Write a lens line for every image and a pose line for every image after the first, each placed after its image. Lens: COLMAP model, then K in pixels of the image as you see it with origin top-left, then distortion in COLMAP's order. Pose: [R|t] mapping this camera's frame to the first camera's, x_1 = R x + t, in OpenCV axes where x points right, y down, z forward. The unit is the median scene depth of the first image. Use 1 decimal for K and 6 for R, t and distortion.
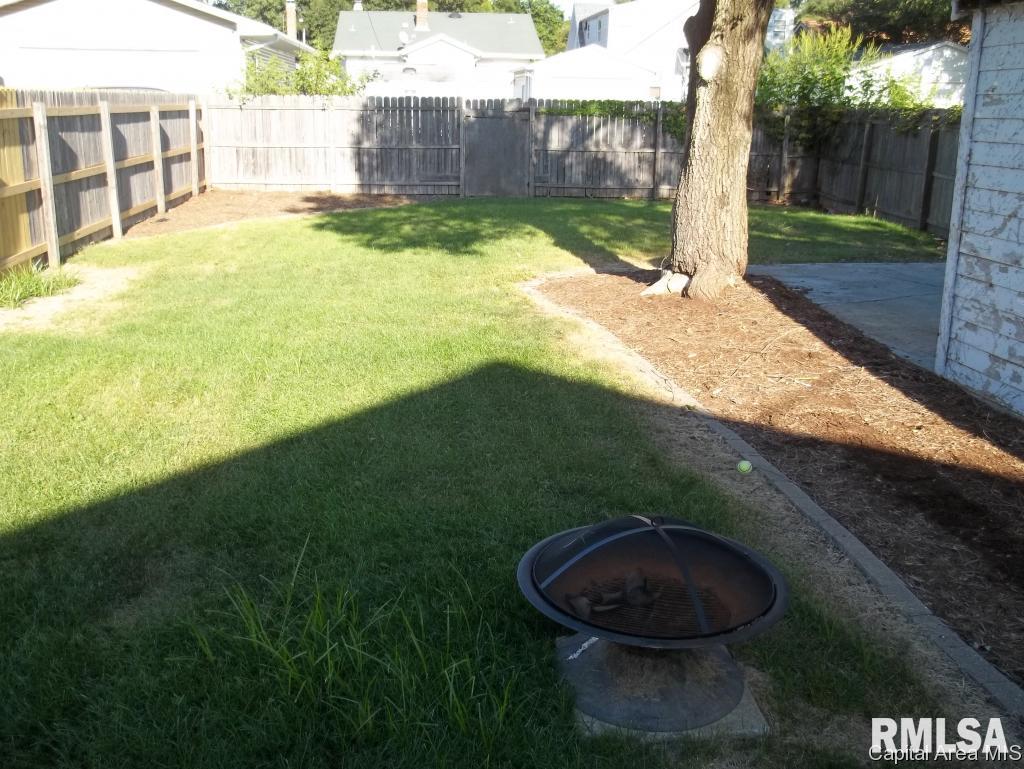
lens RADIAL K [[1009.3, 0, 515.4], [0, 1009.3, 377.8], [0, 0, 1]] dist [-0.050262, 0.000000]
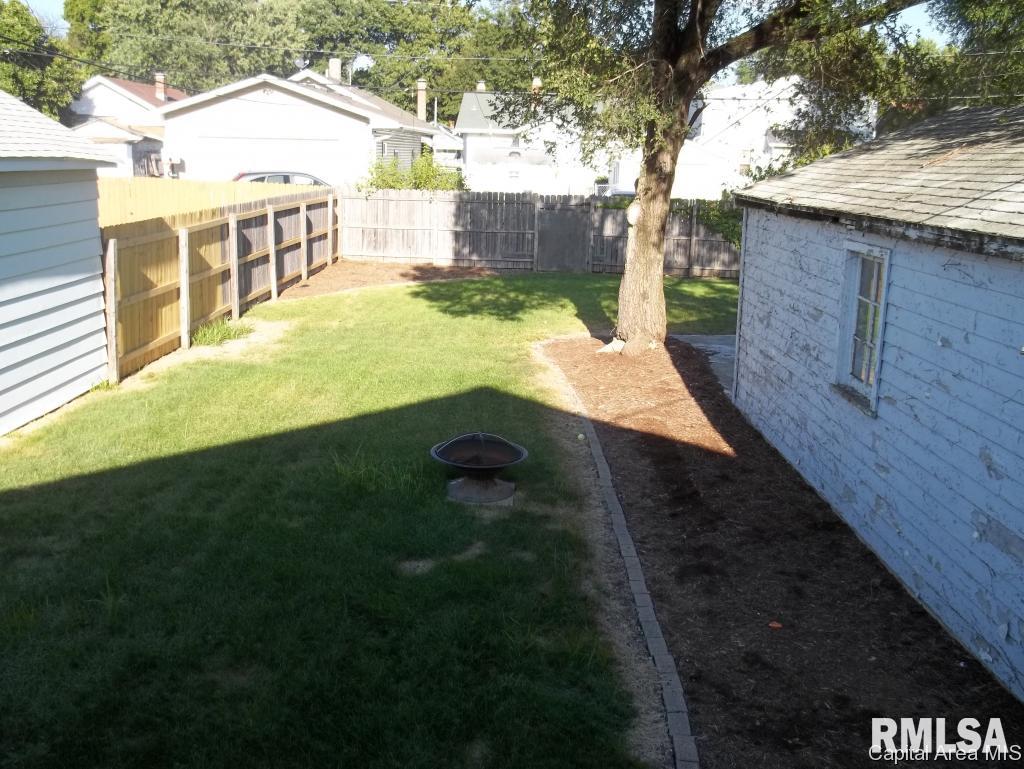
lens RADIAL K [[1009.3, 0, 510.3], [0, 1009.3, 386.3], [0, 0, 1]] dist [-0.050262, 0.000000]
pose [[0.991316, 0.041501, -0.124779, 0.126353], [-0.046919, 0.998065, -0.040800, 0.028371], [0.122844, 0.046300, 0.991345, -0.394907]]
